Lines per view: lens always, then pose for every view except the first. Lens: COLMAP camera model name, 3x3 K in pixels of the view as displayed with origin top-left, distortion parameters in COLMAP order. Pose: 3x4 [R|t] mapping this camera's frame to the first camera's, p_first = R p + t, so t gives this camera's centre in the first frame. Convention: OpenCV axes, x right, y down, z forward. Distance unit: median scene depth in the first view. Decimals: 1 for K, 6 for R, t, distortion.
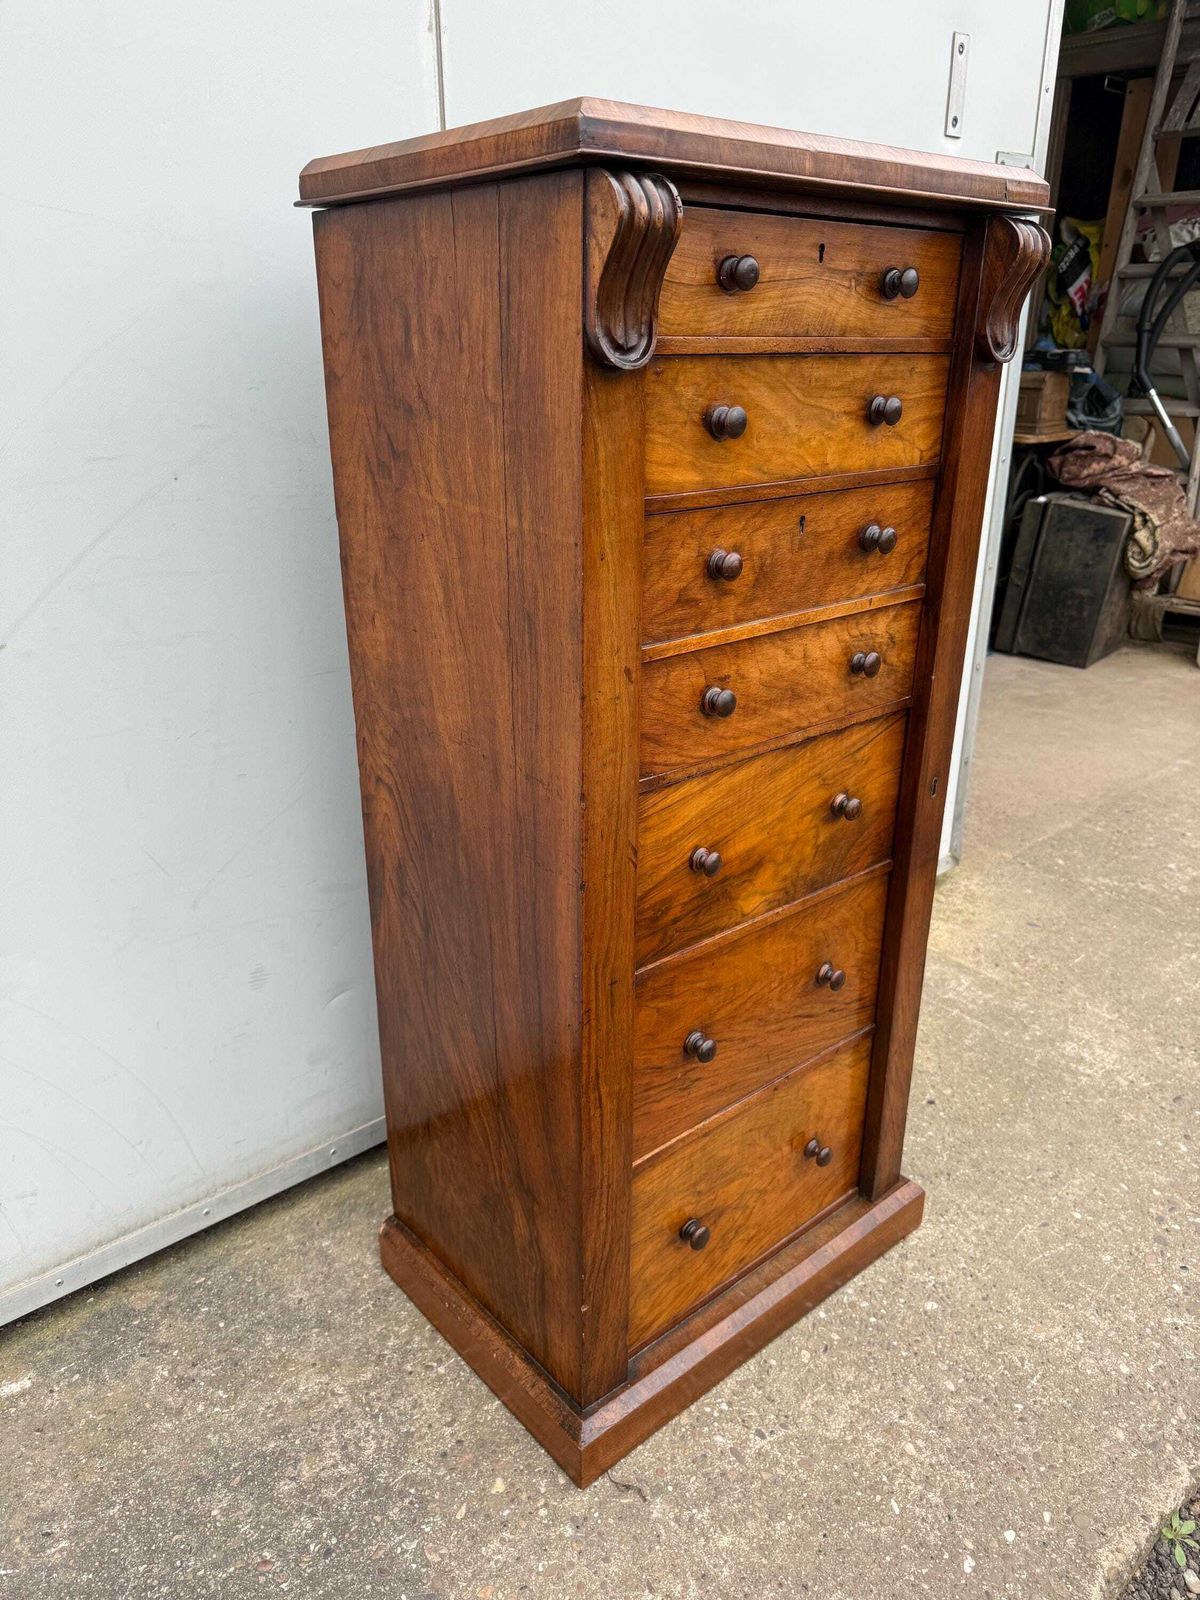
lens RADIAL K [[1136.1, 0, 592.3], [0, 1136.1, 795.9], [0, 0, 1]] dist [-0.002456, -0.002084]
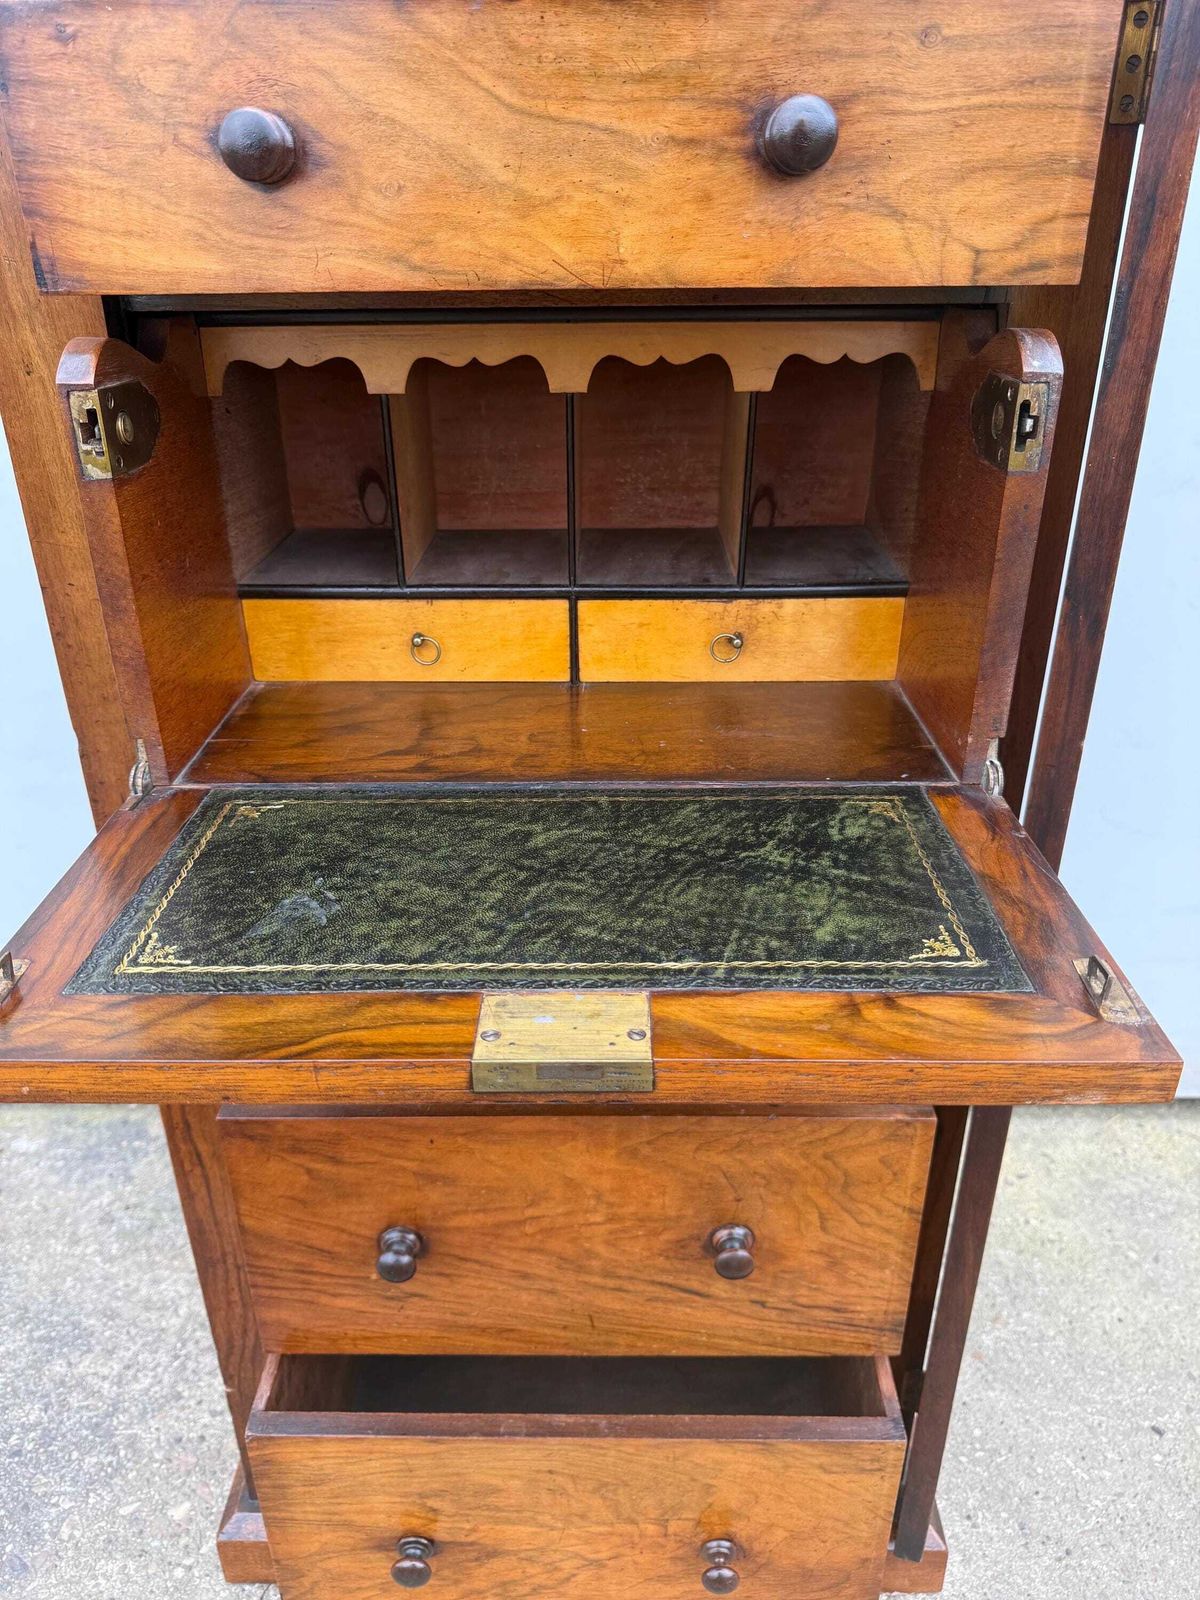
lens RADIAL K [[1150.4, 0, 600.3], [0, 1150.4, 800.0], [0, 0, 1]] dist [-0.001745, -0.007562]
pose [[0.753129, 0.285962, -0.592471, 0.488291], [-0.235973, 0.958082, 0.162467, -0.111709], [0.614096, 0.017448, 0.789039, 0.481896]]
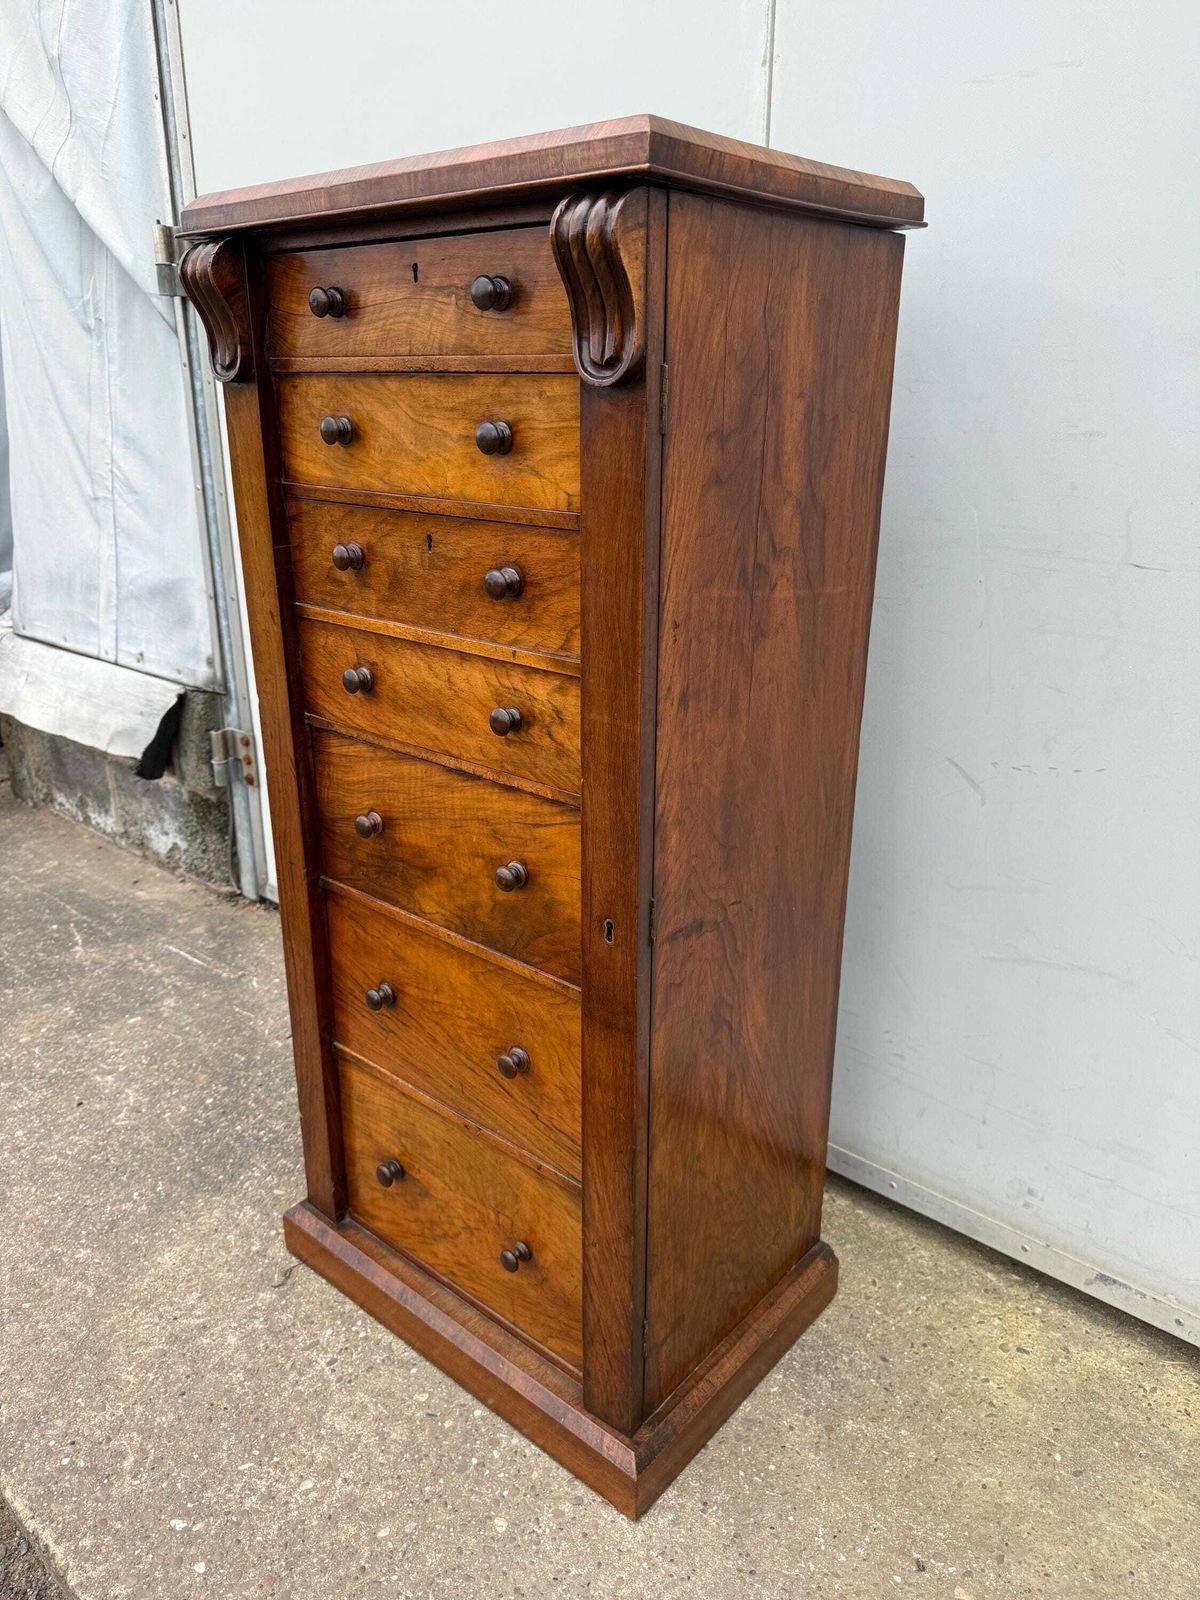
lens RADIAL K [[1140.9, 0, 602.1], [0, 1140.9, 795.9], [0, 0, 1]] dist [0.000312, -0.006179]
pose [[0.166546, 0.341137, -0.925142, 1.012956], [-0.368193, 0.891896, 0.262595, -0.300124], [0.914711, 0.296897, 0.274146, 0.776203]]
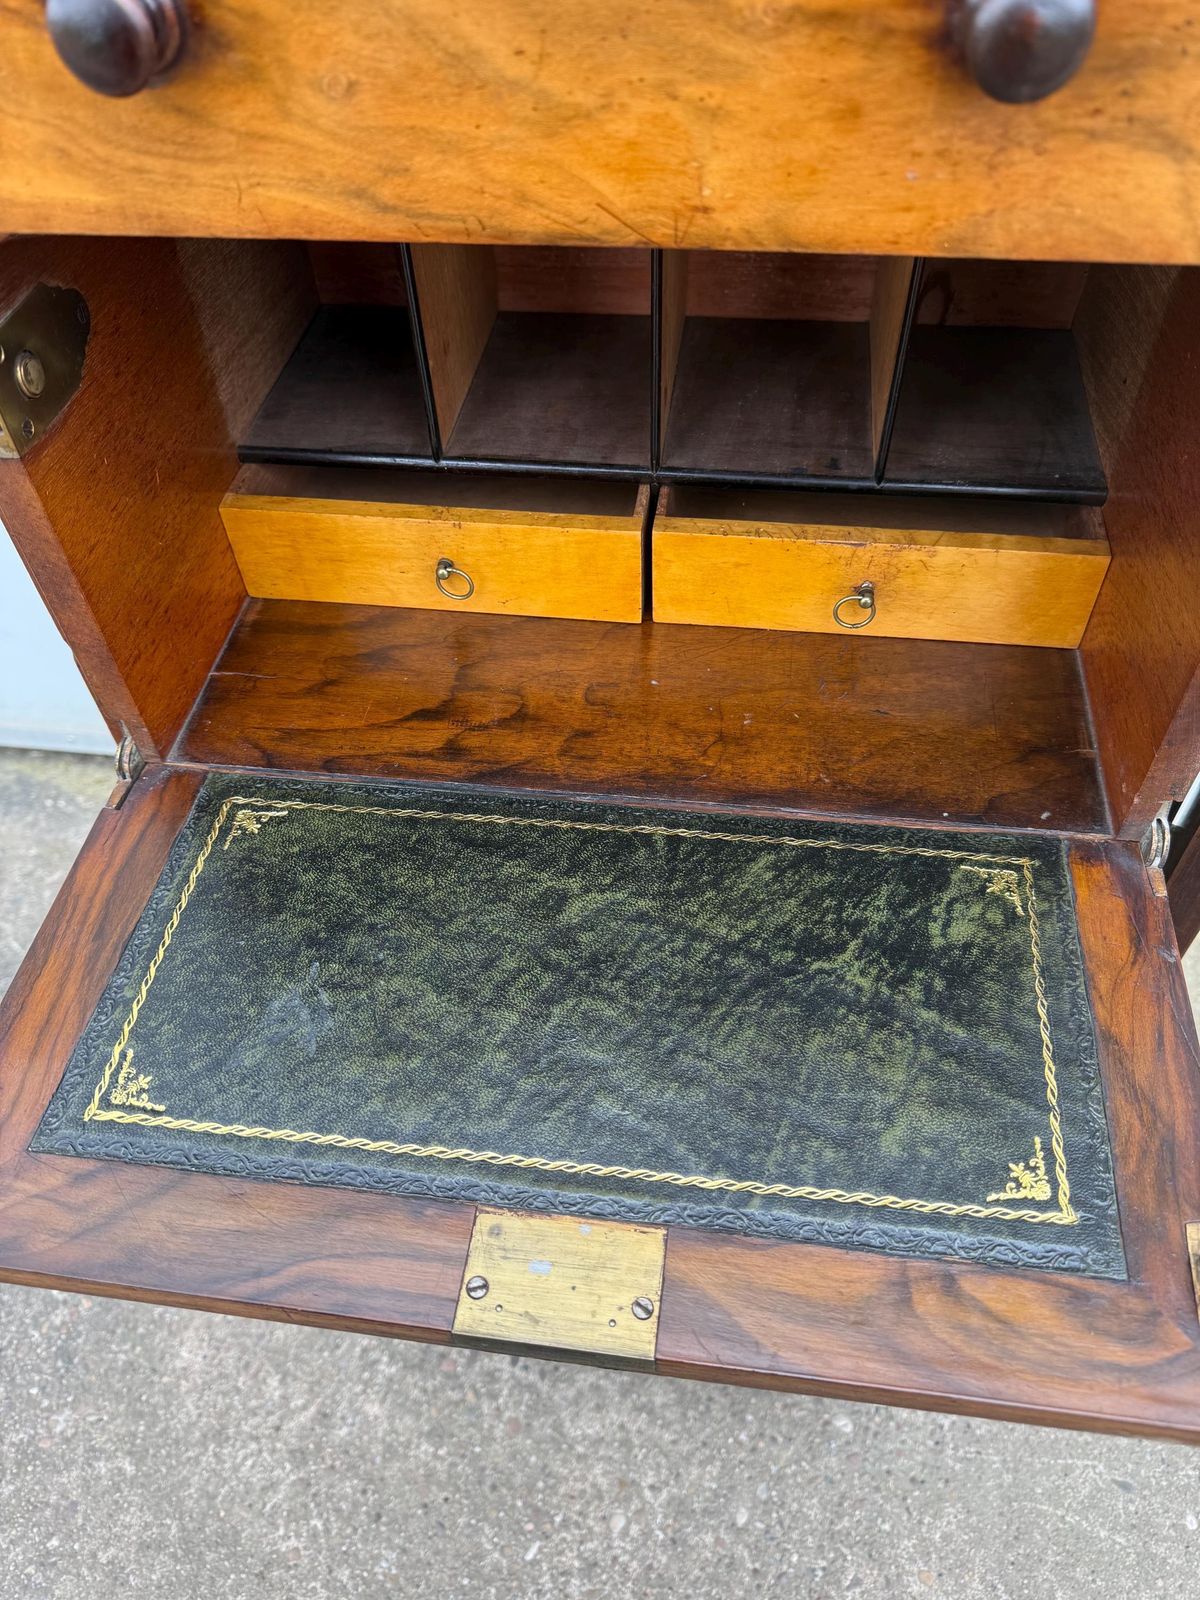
lens RADIAL K [[1156.4, 0, 603.9], [0, 1156.4, 797.4], [0, 0, 1]] dist [-0.017493, 0.006337]
pose [[0.667028, 0.549836, -0.502746, 0.390930], [-0.245173, 0.799208, 0.548778, -0.249645], [0.703536, -0.242791, 0.667899, 0.578852]]
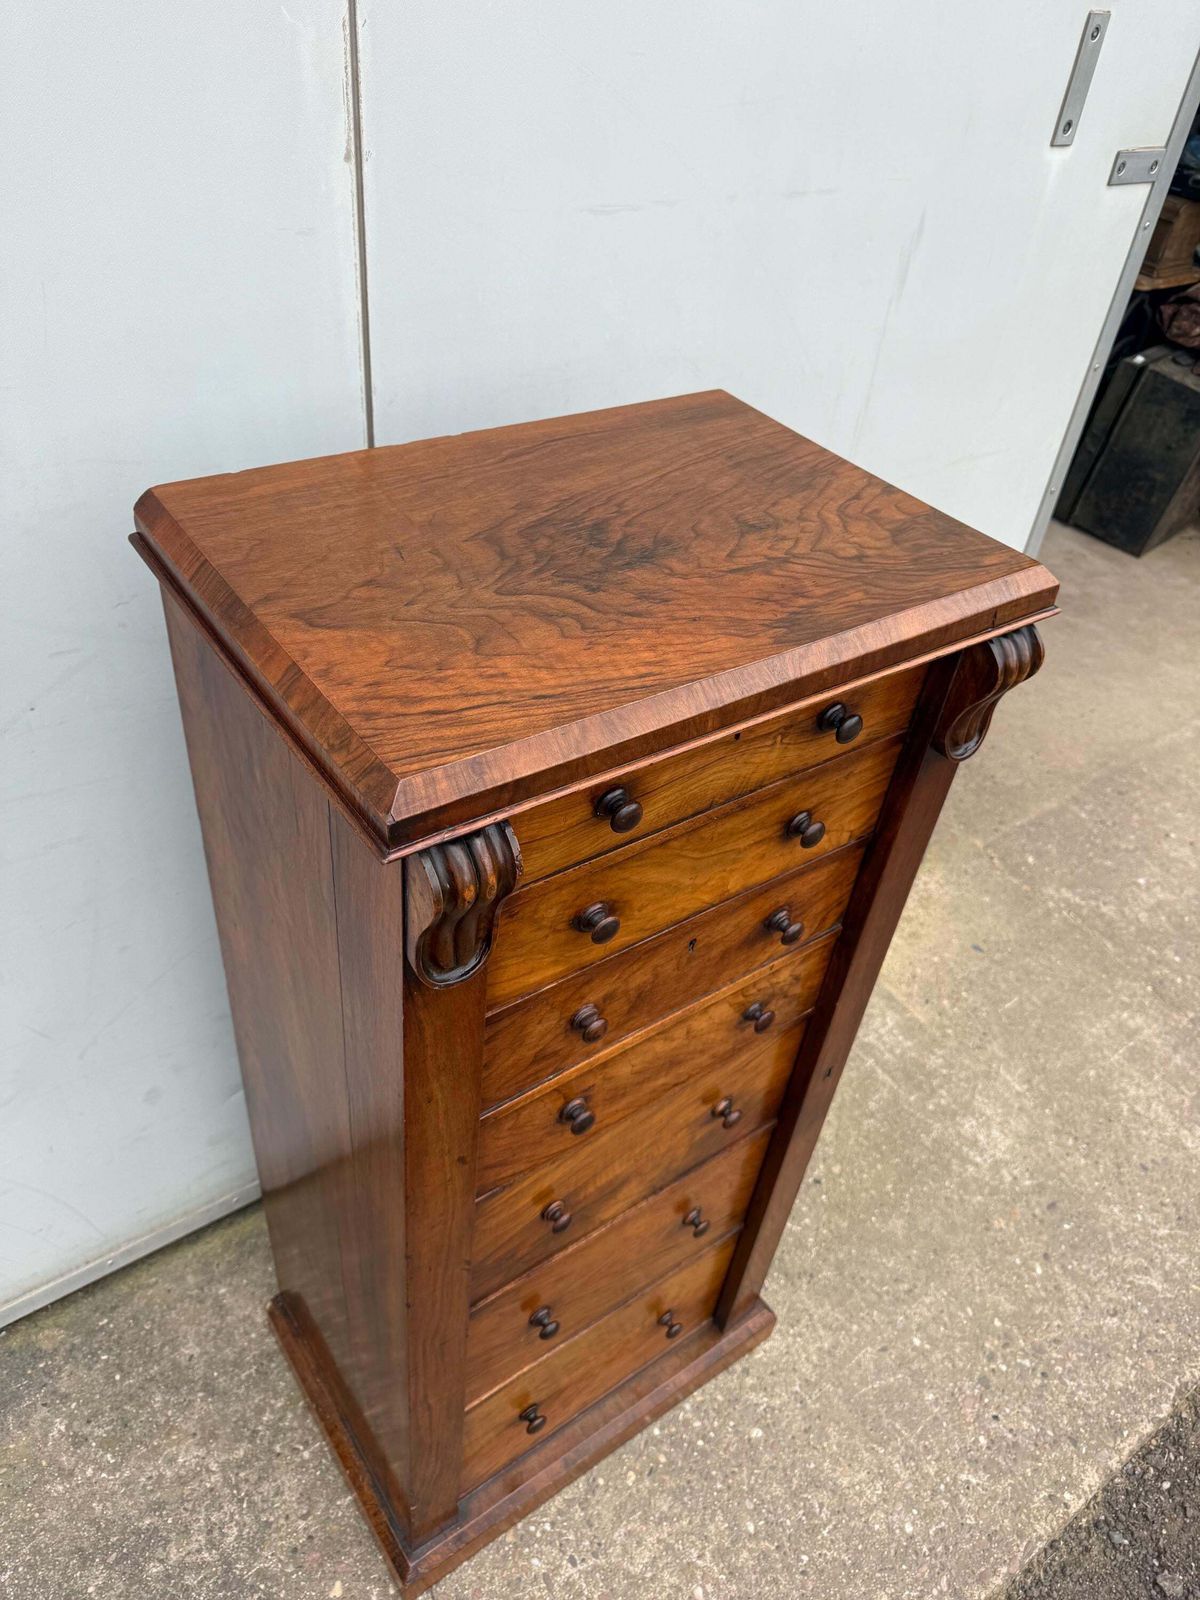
lens RADIAL K [[1148.1, 0, 604.8], [0, 1148.1, 794.3], [0, 0, 1]] dist [-0.006793, 0.000732]
pose [[0.992318, 0.123688, 0.002296, 0.081921], [-0.118702, 0.946760, 0.299260, -0.518454], [0.034841, -0.297233, 0.954169, 0.129357]]
